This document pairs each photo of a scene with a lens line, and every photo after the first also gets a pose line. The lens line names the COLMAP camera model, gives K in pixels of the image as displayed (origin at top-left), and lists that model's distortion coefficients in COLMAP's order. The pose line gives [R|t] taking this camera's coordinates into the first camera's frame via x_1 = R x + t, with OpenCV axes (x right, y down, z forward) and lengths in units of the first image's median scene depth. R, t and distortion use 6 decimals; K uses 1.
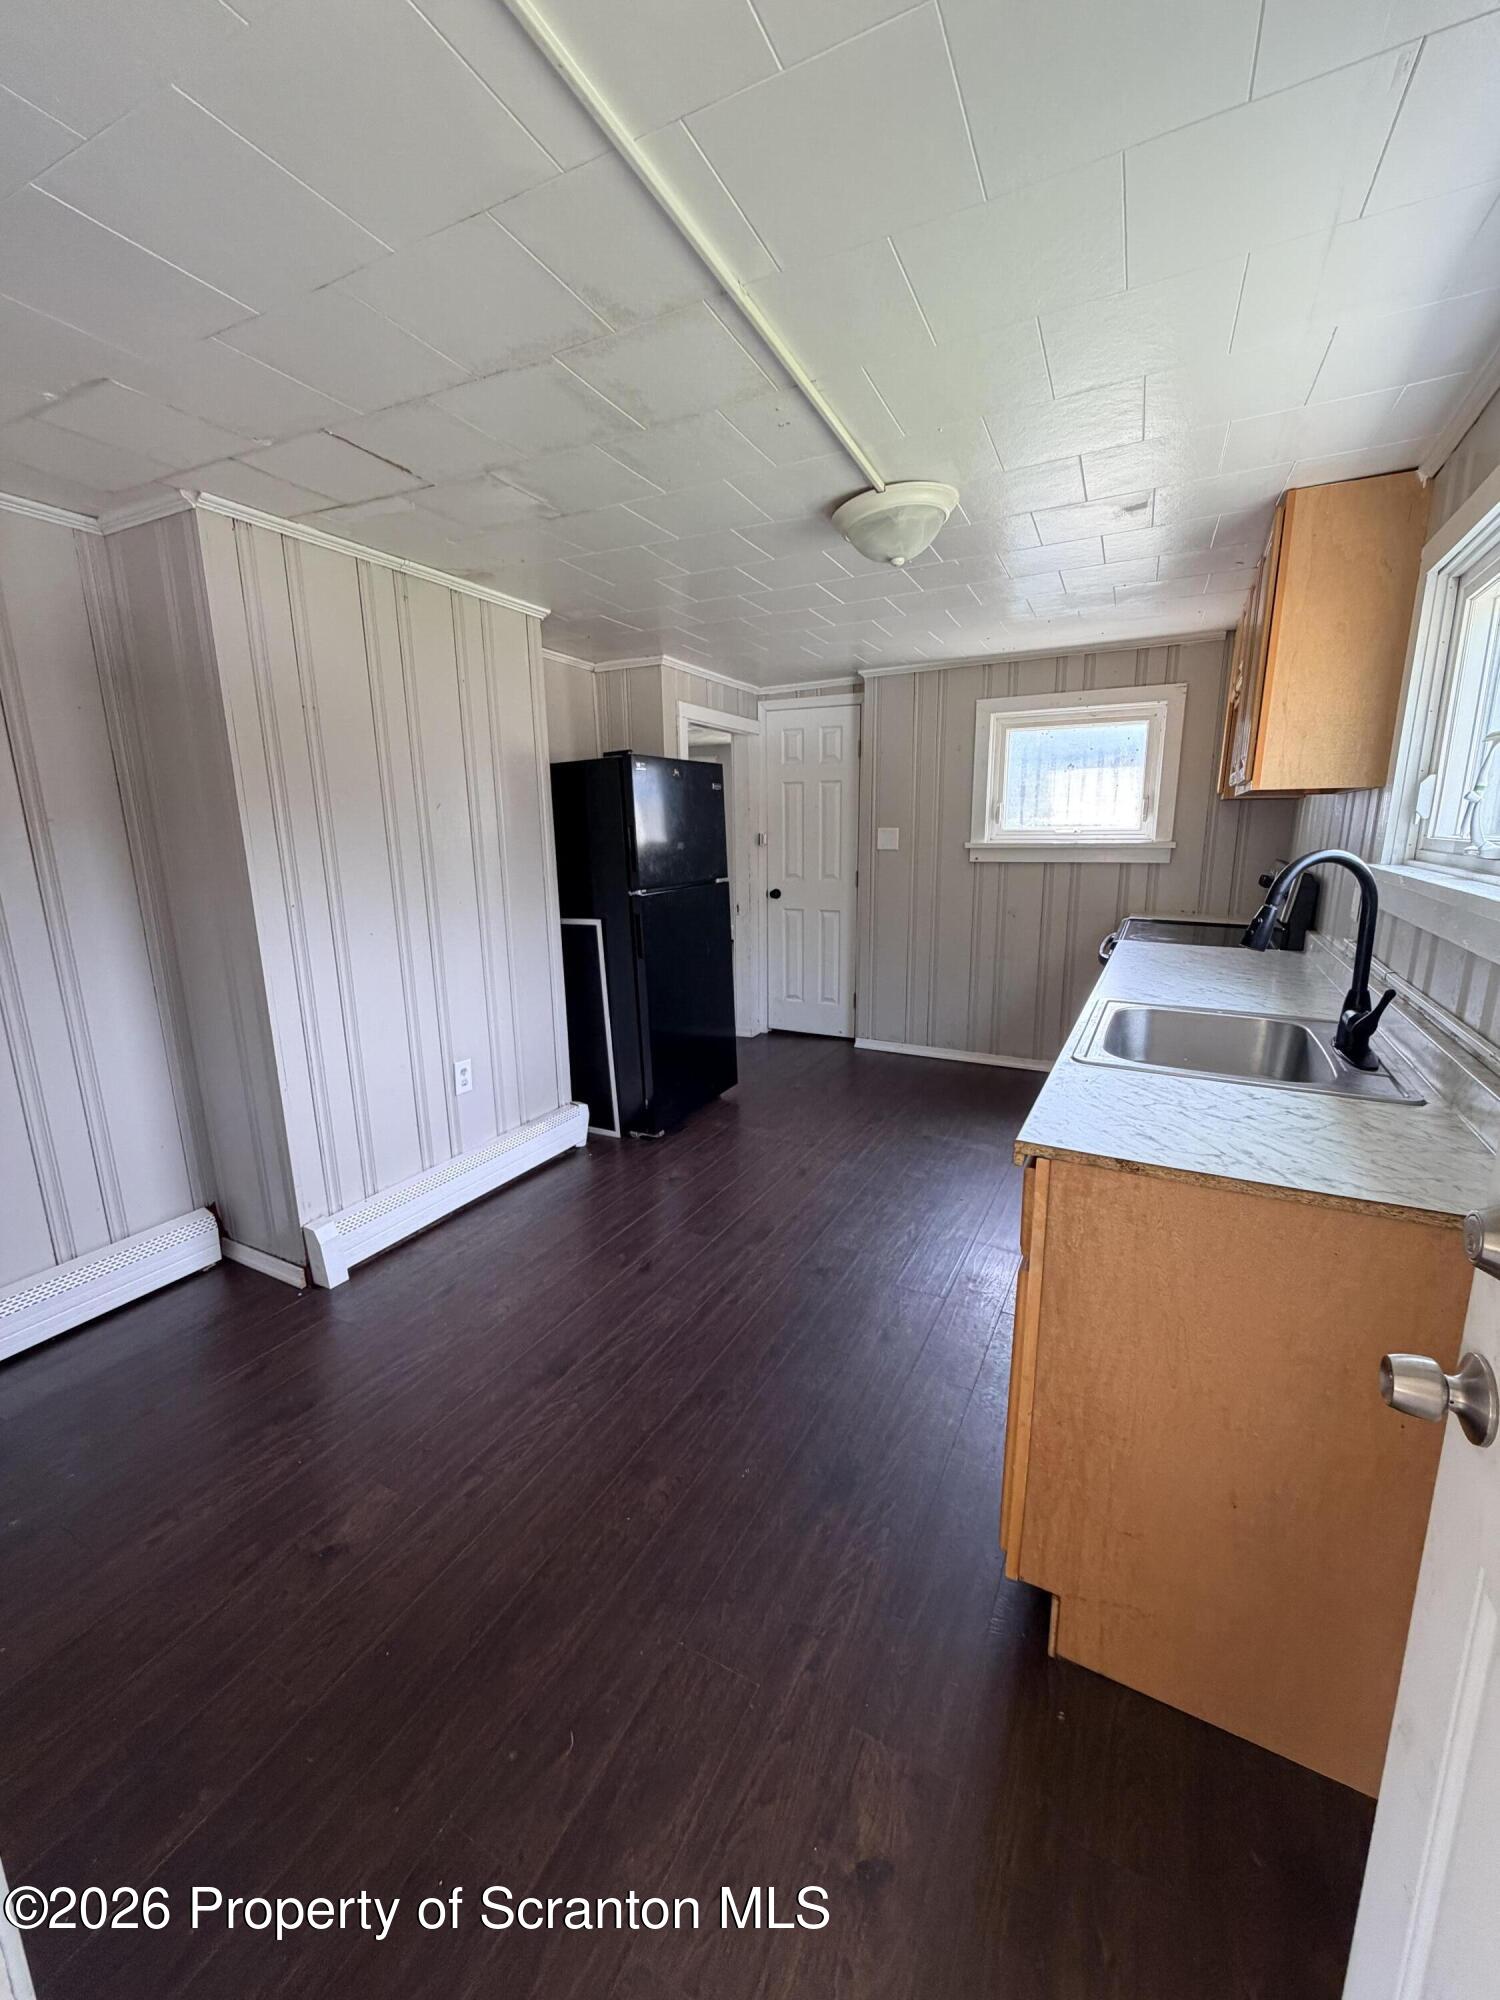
lens RADIAL K [[798.7, 0, 744.3], [0, 798.7, 995.5], [0, 0, 1]] dist [-0.000799, 0.000028]
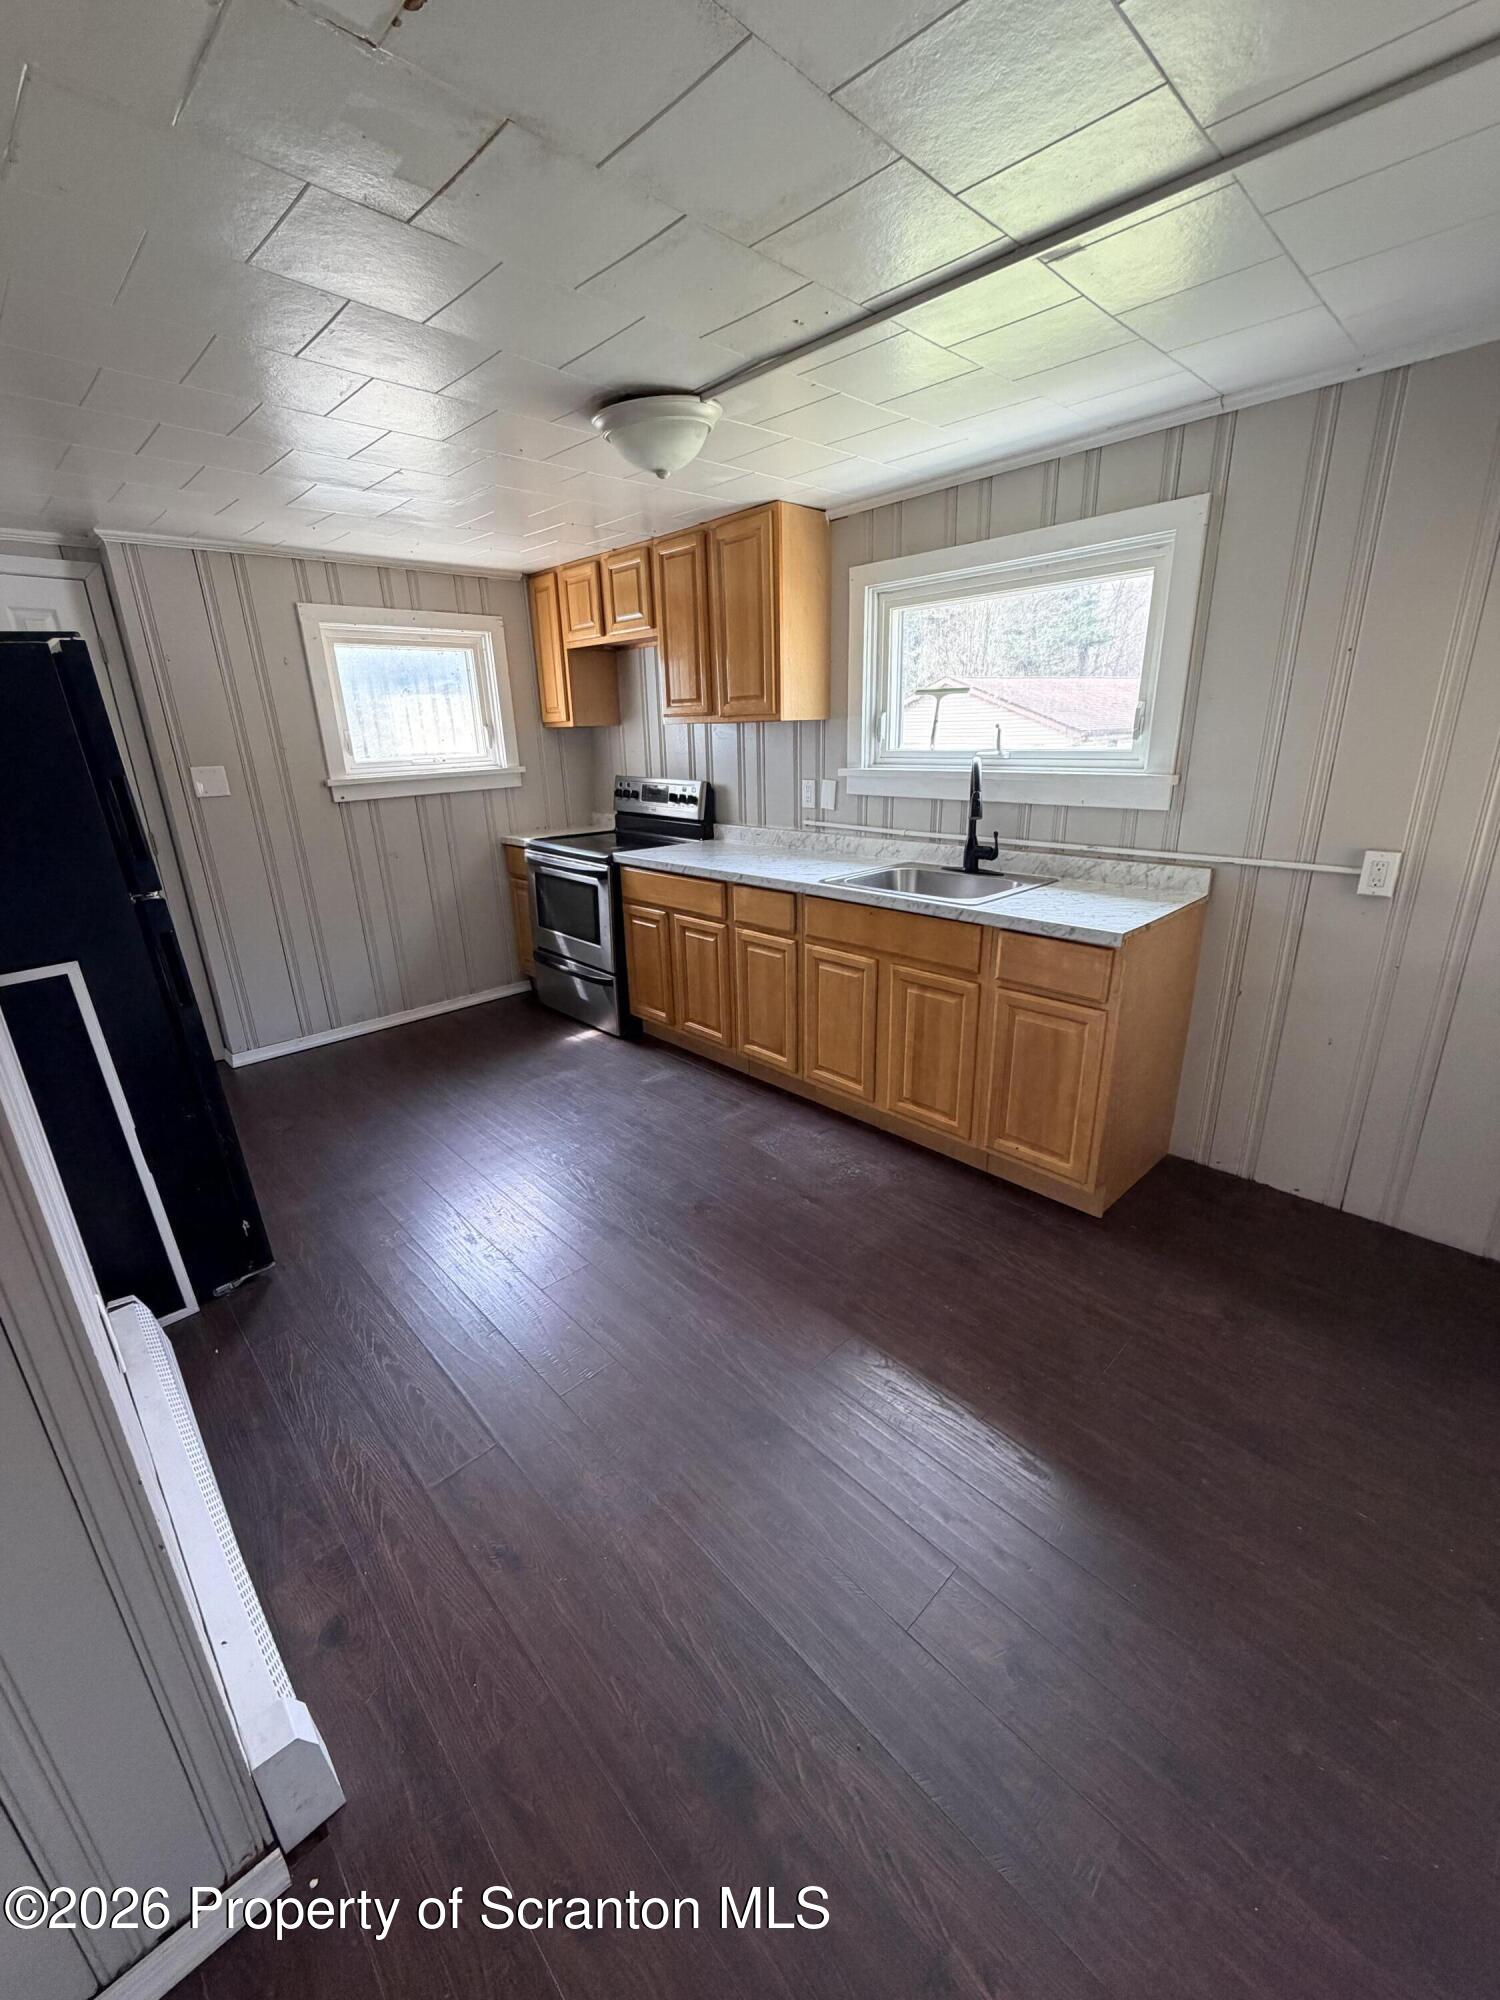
lens RADIAL K [[798.7, 0, 751.5], [0, 798.7, 996.5], [0, 0, 1]] dist [-0.000799, 0.000028]
pose [[0.314088, -0.304028, 0.899398, -0.426992], [0.225910, 0.944062, 0.240233, -0.080709], [-0.922125, 0.127728, 0.365201, 0.325542]]
